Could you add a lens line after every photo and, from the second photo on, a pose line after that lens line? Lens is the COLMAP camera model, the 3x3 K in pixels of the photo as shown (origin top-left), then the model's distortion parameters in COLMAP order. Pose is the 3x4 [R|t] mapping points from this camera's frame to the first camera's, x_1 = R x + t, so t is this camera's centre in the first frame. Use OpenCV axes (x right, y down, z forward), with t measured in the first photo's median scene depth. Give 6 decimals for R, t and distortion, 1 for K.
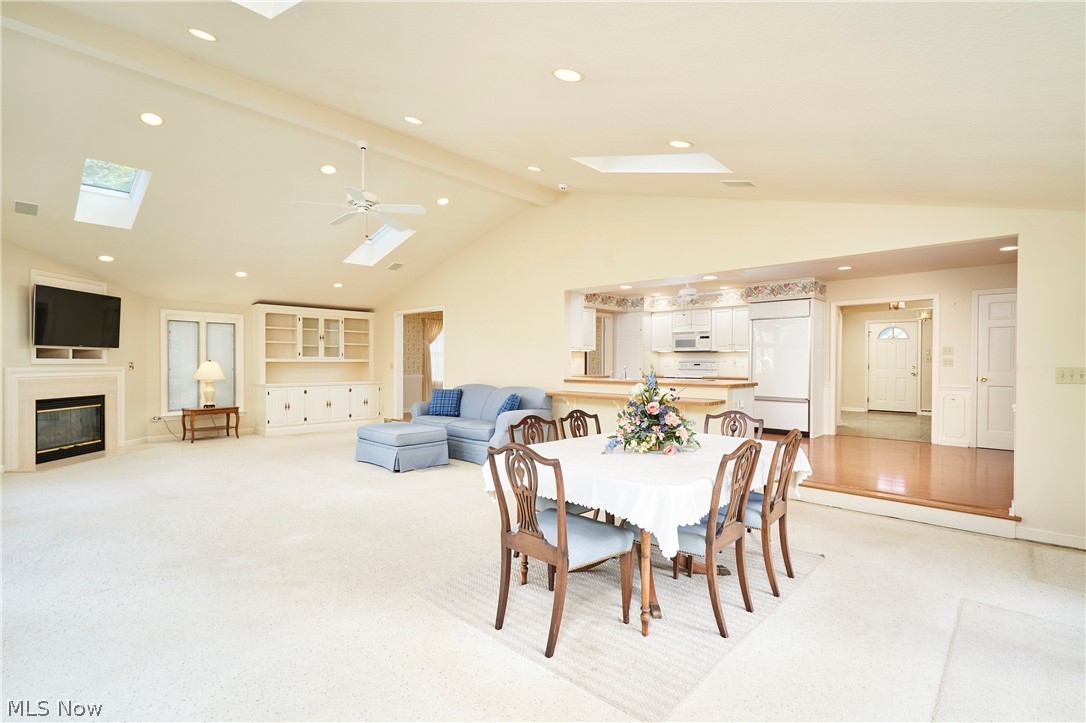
lens RADIAL K [[504.5, 0, 541.8], [0, 504.5, 364.7], [0, 0, 1]] dist [0.000222, -0.004814]
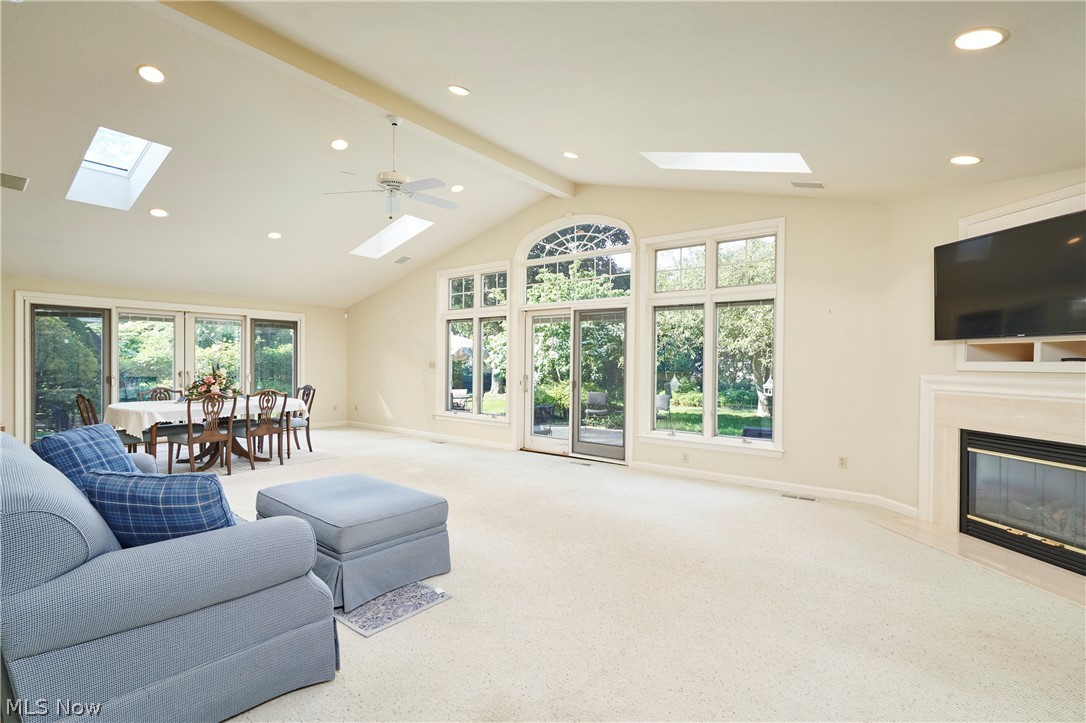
lens RADIAL K [[504.5, 0, 541.8], [0, 504.5, 364.7], [0, 0, 1]] dist [0.000222, -0.004814]
pose [[-0.995334, -0.014338, -0.095417, -0.363924], [-0.014938, 0.999873, 0.005585, -0.003617], [0.095325, 0.006984, -0.995422, 1.326266]]
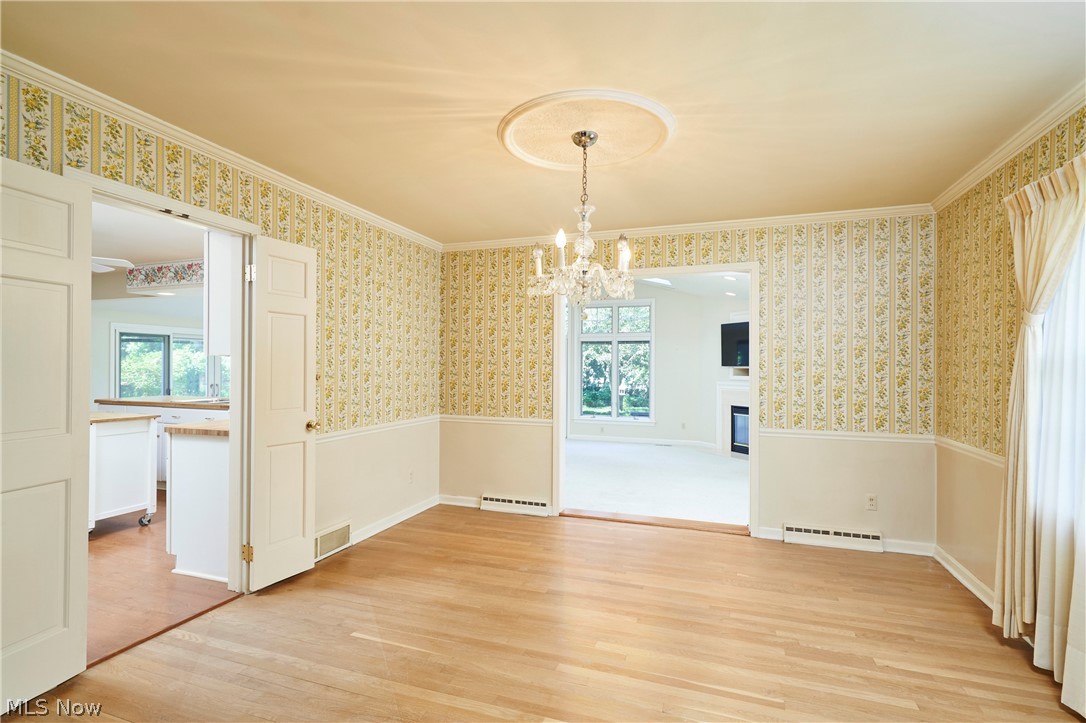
lens RADIAL K [[504.5, 0, 541.8], [0, 504.5, 364.7], [0, 0, 1]] dist [0.000222, -0.004814]
pose [[-0.916027, -0.011763, -0.400944, 0.039865], [-0.011146, 0.999930, -0.003871, -0.027076], [0.400962, 0.000923, -0.916094, 1.757436]]
